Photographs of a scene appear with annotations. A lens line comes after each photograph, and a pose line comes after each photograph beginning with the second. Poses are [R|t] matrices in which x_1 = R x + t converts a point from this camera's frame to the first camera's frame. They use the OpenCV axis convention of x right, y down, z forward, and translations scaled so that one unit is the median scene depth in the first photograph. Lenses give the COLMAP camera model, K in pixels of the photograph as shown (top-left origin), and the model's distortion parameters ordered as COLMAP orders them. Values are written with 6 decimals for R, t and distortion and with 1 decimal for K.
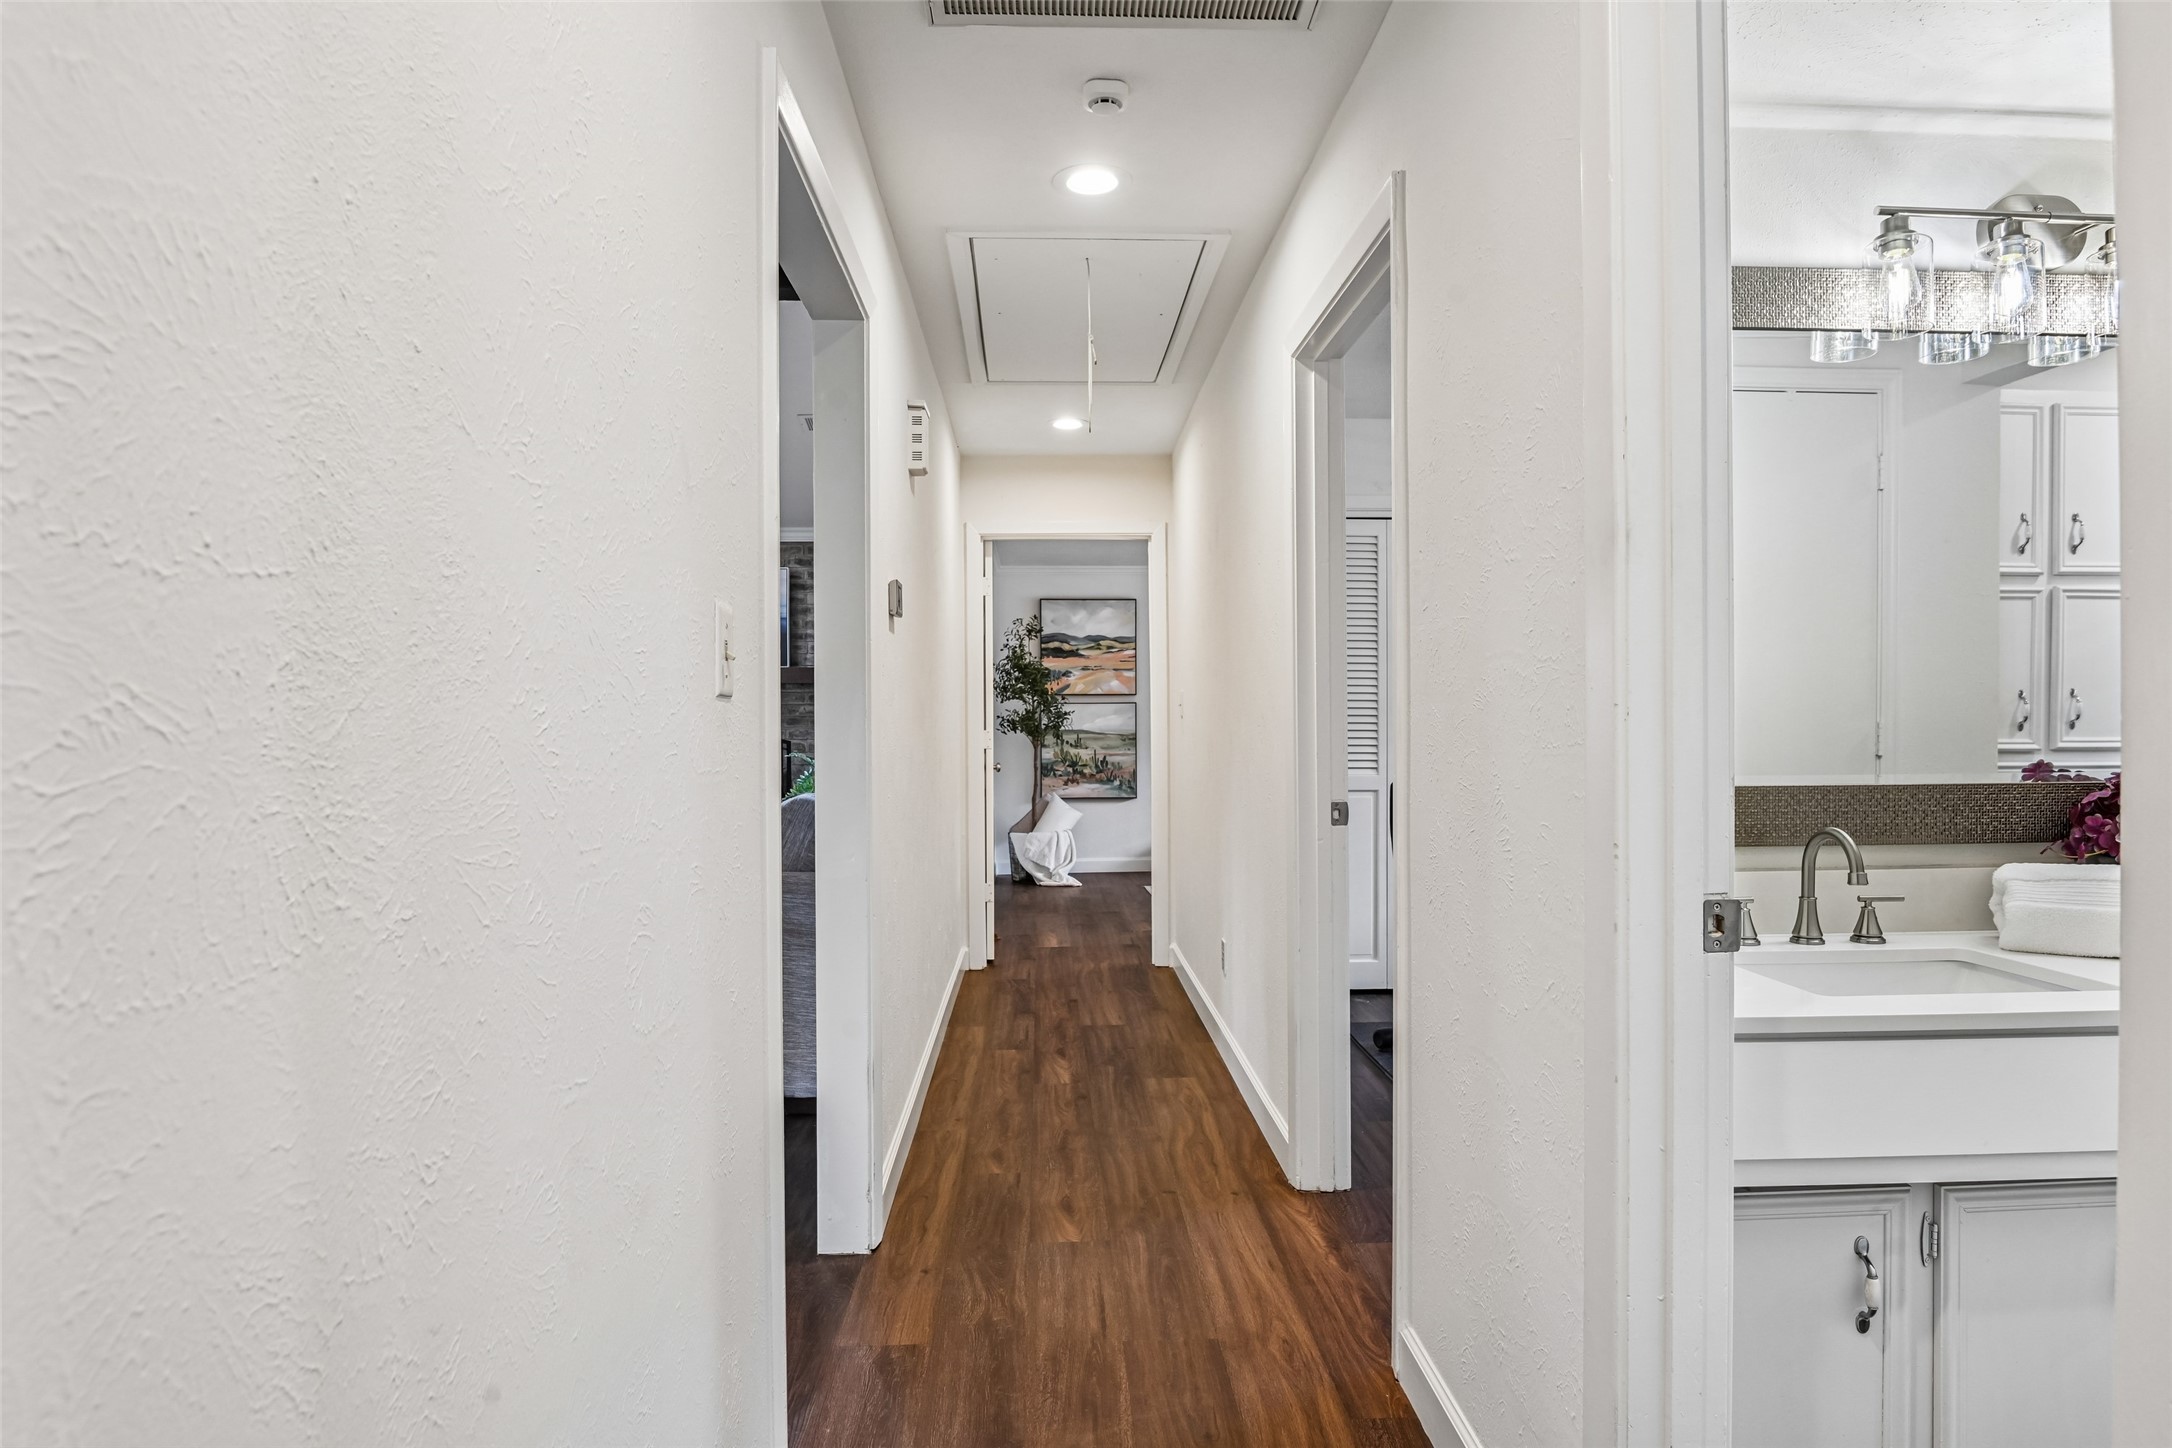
lens RADIAL K [[1253.1, 0, 1095.1], [0, 1253.1, 734.7], [0, 0, 1]] dist [-0.007143, -0.015196]
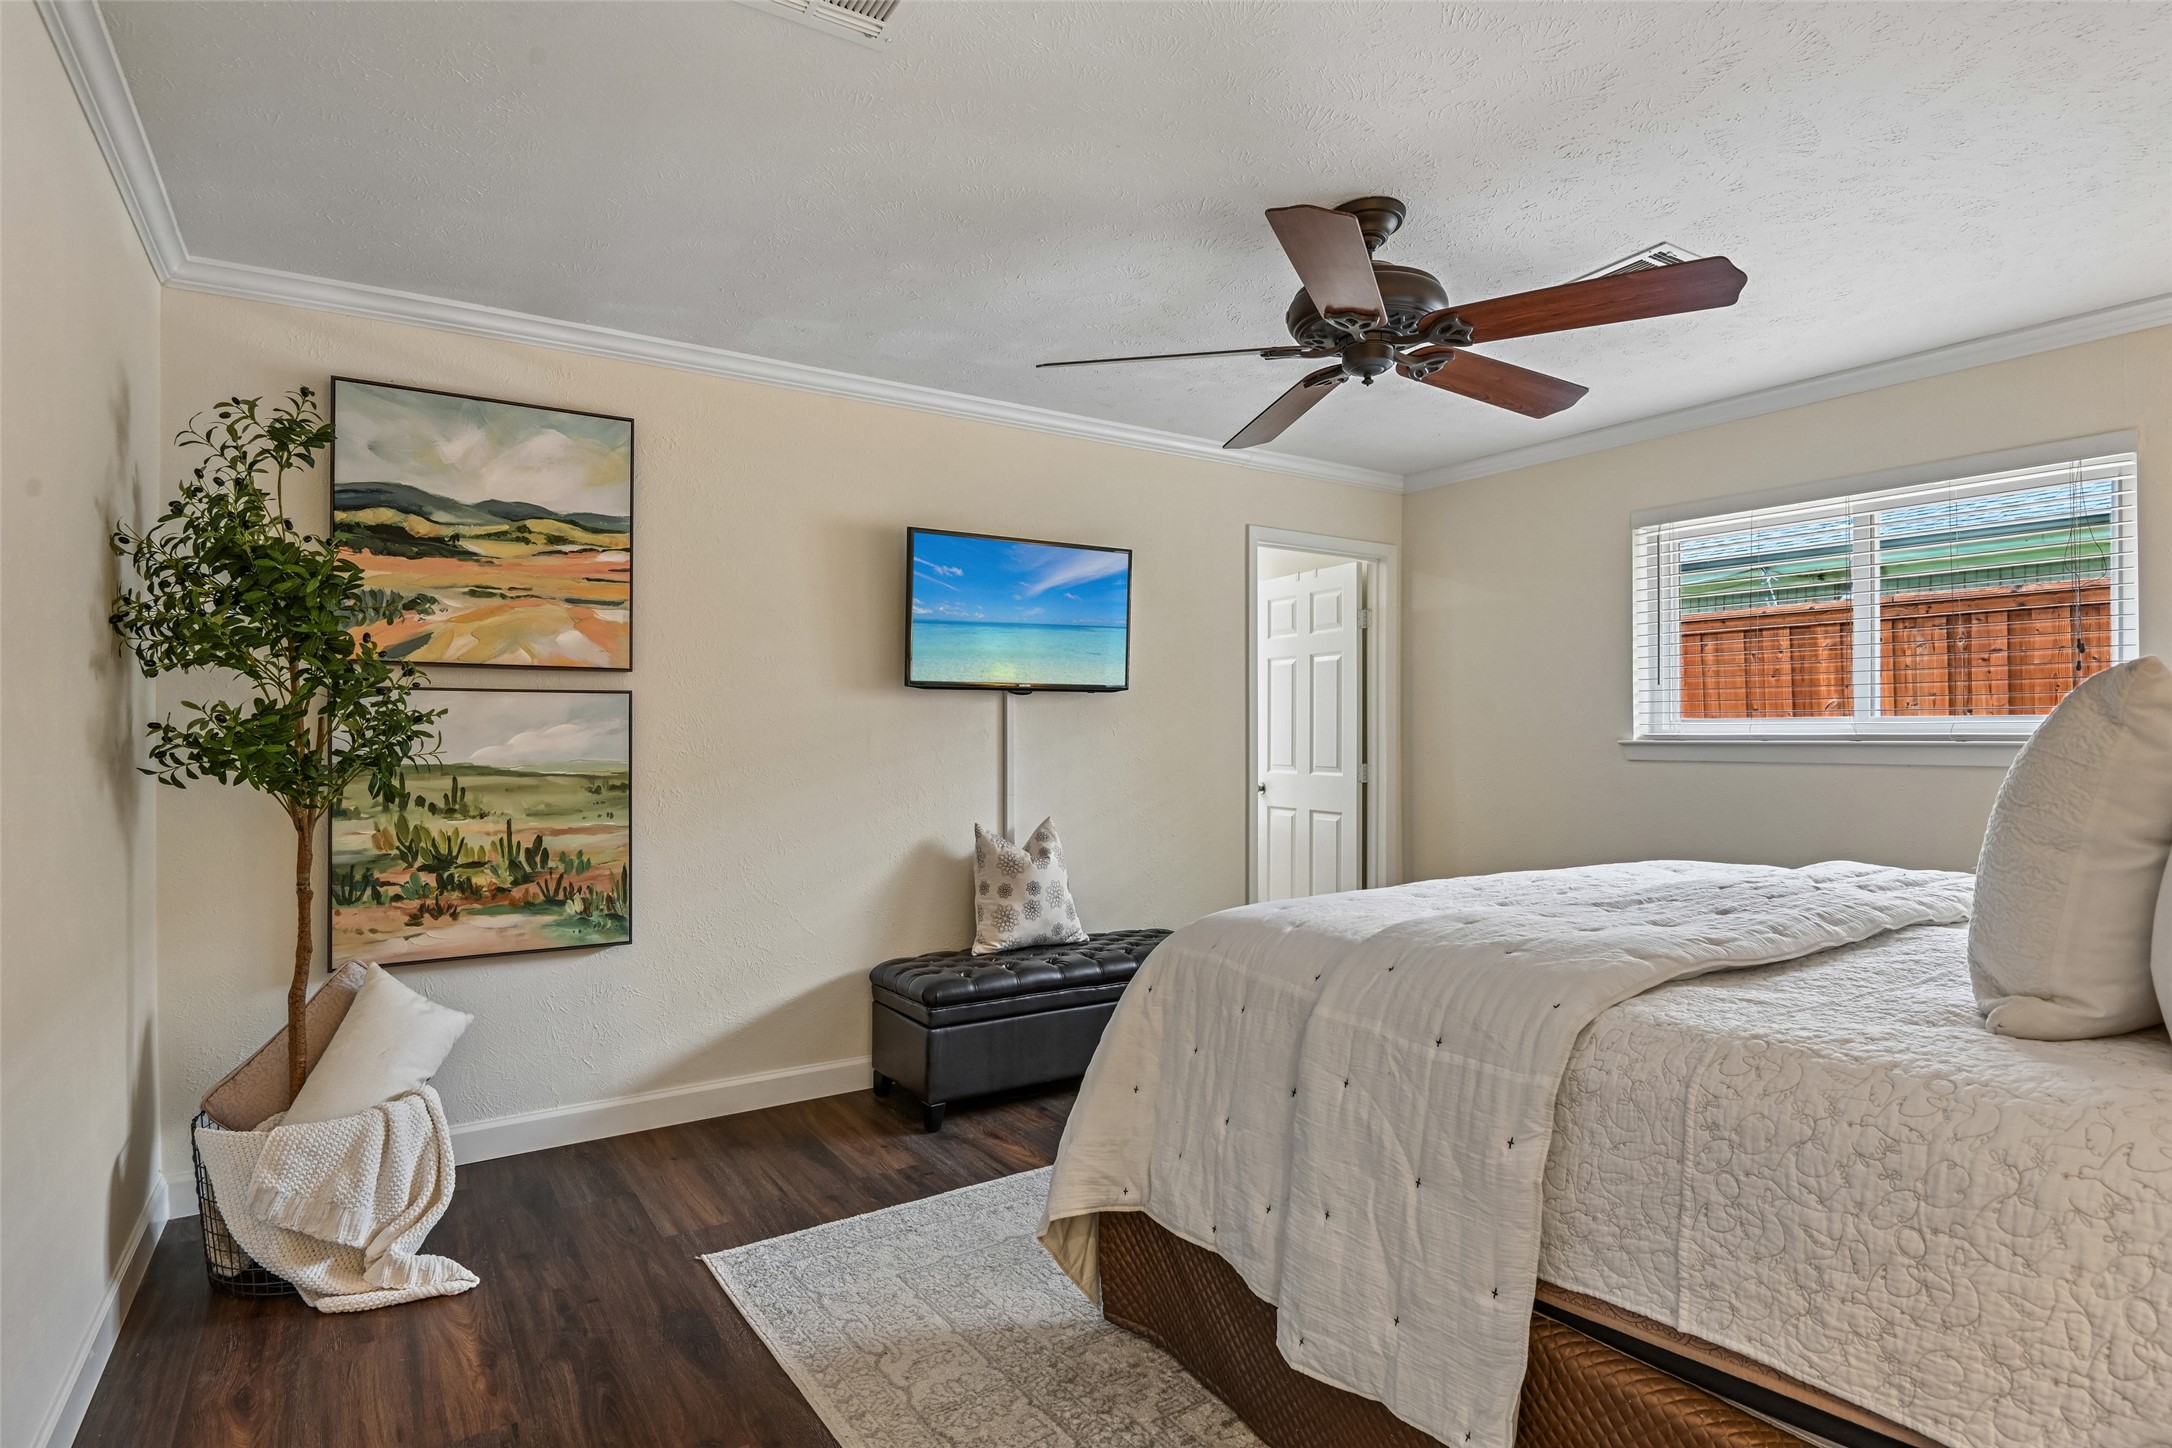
lens RADIAL K [[1102.1, 0, 1086.0], [0, 1102.1, 724.0], [0, 0, 1]] dist [-0.015255, -0.000542]
pose [[0.858295, 0.007183, 0.513107, -0.019816], [0.001818, 0.999853, -0.017038, -0.009777], [-0.513154, 0.015556, 0.858156, 0.645615]]
